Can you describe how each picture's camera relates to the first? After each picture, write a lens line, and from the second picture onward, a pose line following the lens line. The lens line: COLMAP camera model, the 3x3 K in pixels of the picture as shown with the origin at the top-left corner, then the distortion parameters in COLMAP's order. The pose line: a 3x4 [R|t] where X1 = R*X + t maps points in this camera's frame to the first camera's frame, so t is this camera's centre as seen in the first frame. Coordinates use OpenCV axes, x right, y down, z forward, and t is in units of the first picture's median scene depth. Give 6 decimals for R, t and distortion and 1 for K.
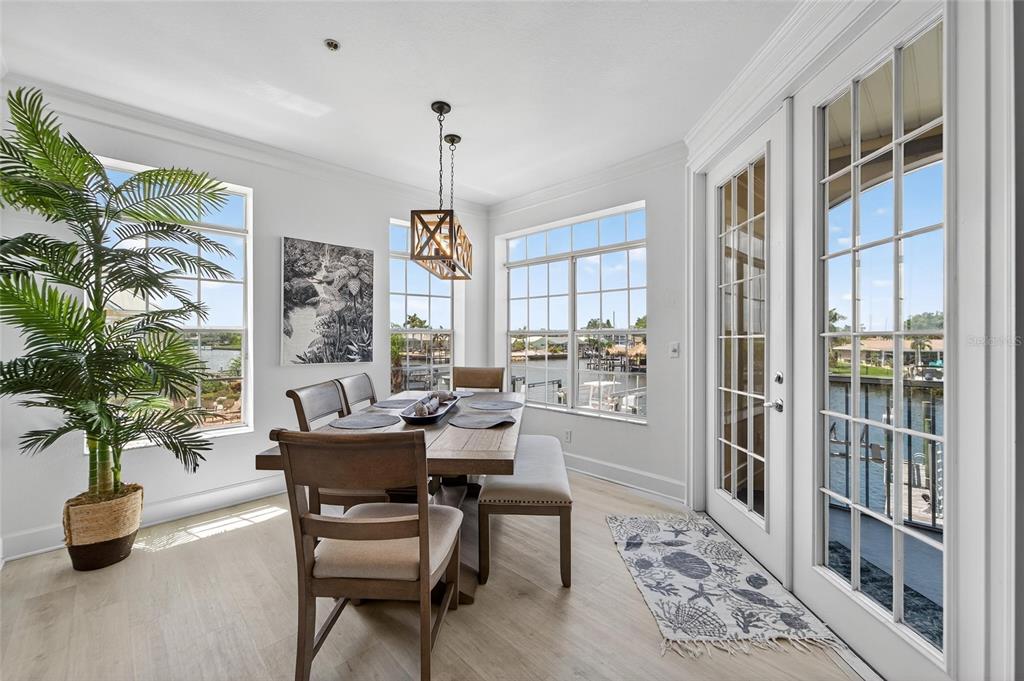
lens RADIAL K [[415.2, 0, 510.1], [0, 415.2, 335.9], [0, 0, 1]] dist [-0.001351, 0.000275]
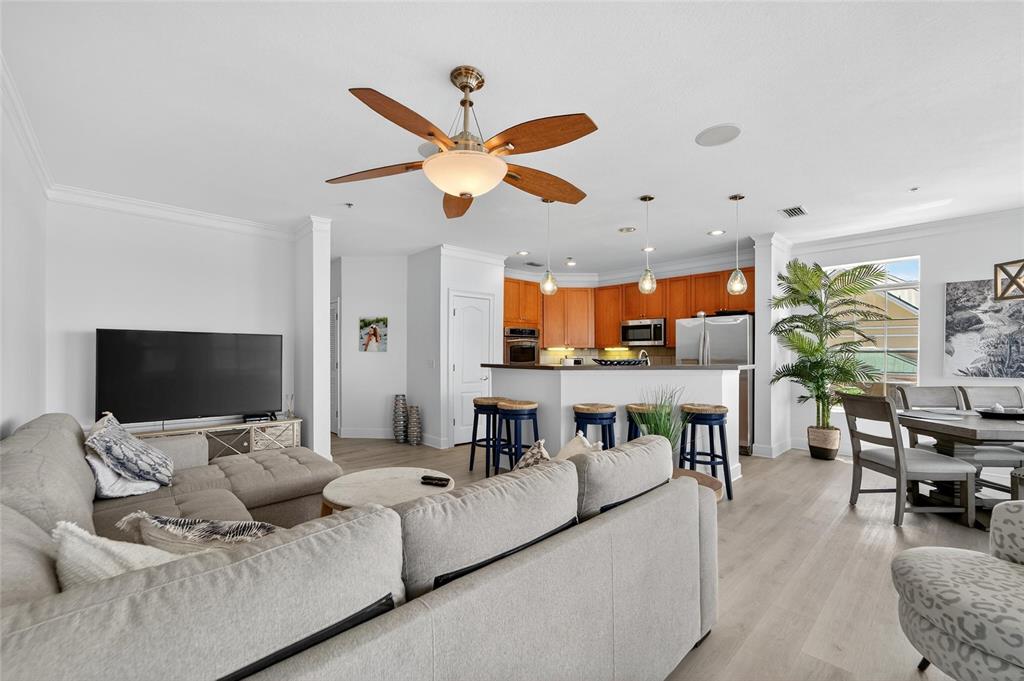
lens RADIAL K [[415.2, 0, 497.5], [0, 415.2, 354.6], [0, 0, 1]] dist [-0.001351, 0.000275]
pose [[-0.032202, 0.002807, -0.999477, 1.127178], [-0.000653, 0.999996, 0.002829, -0.005467], [0.999481, 0.000743, -0.032200, -0.571821]]
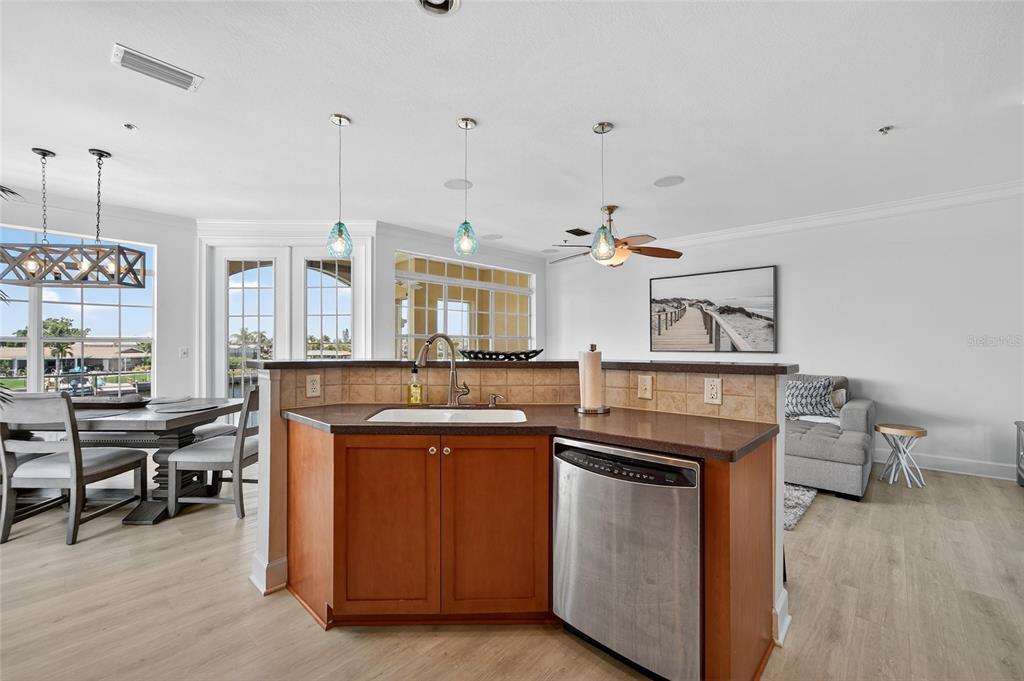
lens RADIAL K [[415.2, 0, 505.9], [0, 415.2, 344.3], [0, 0, 1]] dist [-0.001351, 0.000275]
pose [[-0.062896, 0.001876, 0.998018, -1.506362], [-0.003722, 0.999991, -0.002114, 0.002841], [-0.998013, -0.003848, -0.062889, -0.108676]]
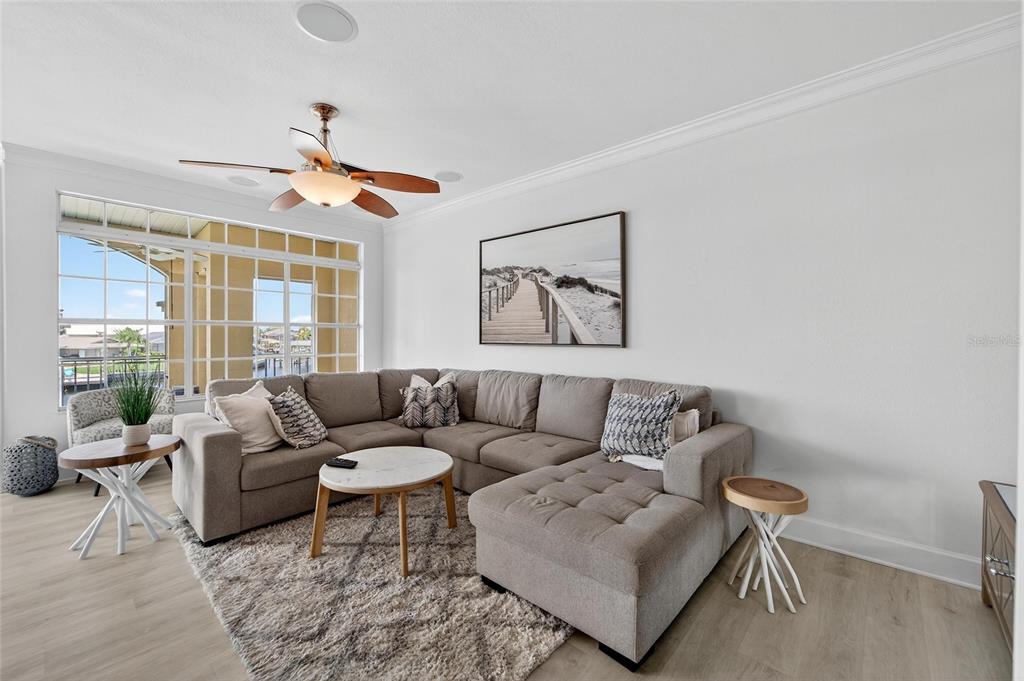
lens RADIAL K [[415.2, 0, 508.2], [0, 415.2, 335.3], [0, 0, 1]] dist [-0.001351, 0.000275]
pose [[-0.061642, -0.003254, 0.998093, -0.860126], [-0.001801, 0.999993, 0.003149, -0.003556], [-0.998097, -0.001603, -0.061647, -1.093820]]
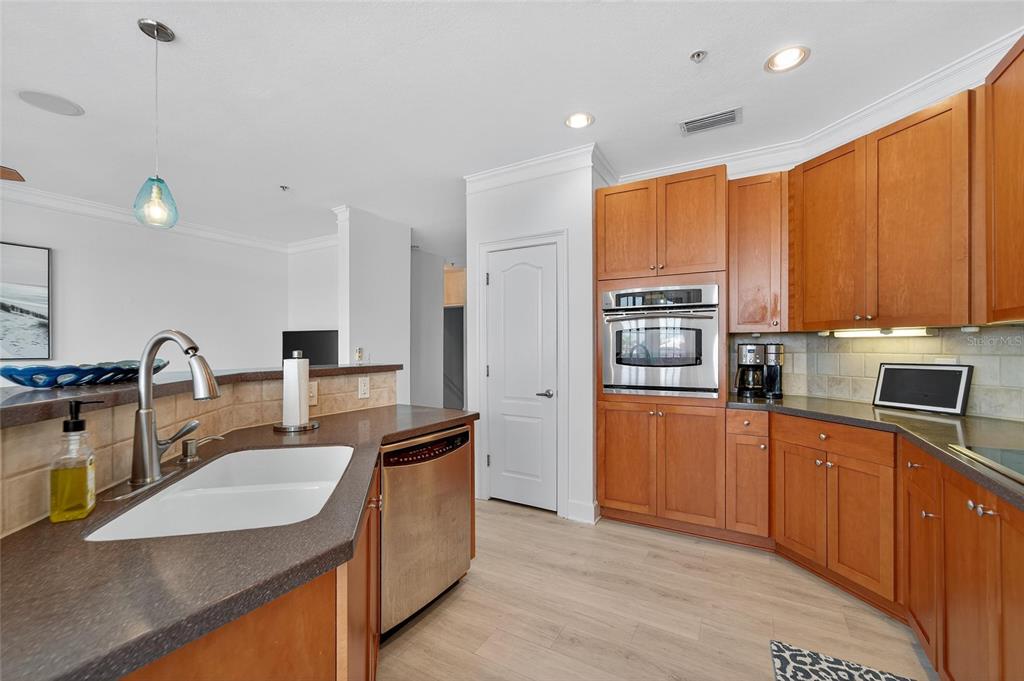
lens RADIAL K [[415.2, 0, 519.3], [0, 415.2, 349.8], [0, 0, 1]] dist [-0.001351, 0.000275]
pose [[-0.958704, 0.002963, -0.284389, -0.835191], [0.002768, 0.999996, 0.001089, -0.000709], [0.284391, 0.000256, -0.958708, 0.464331]]
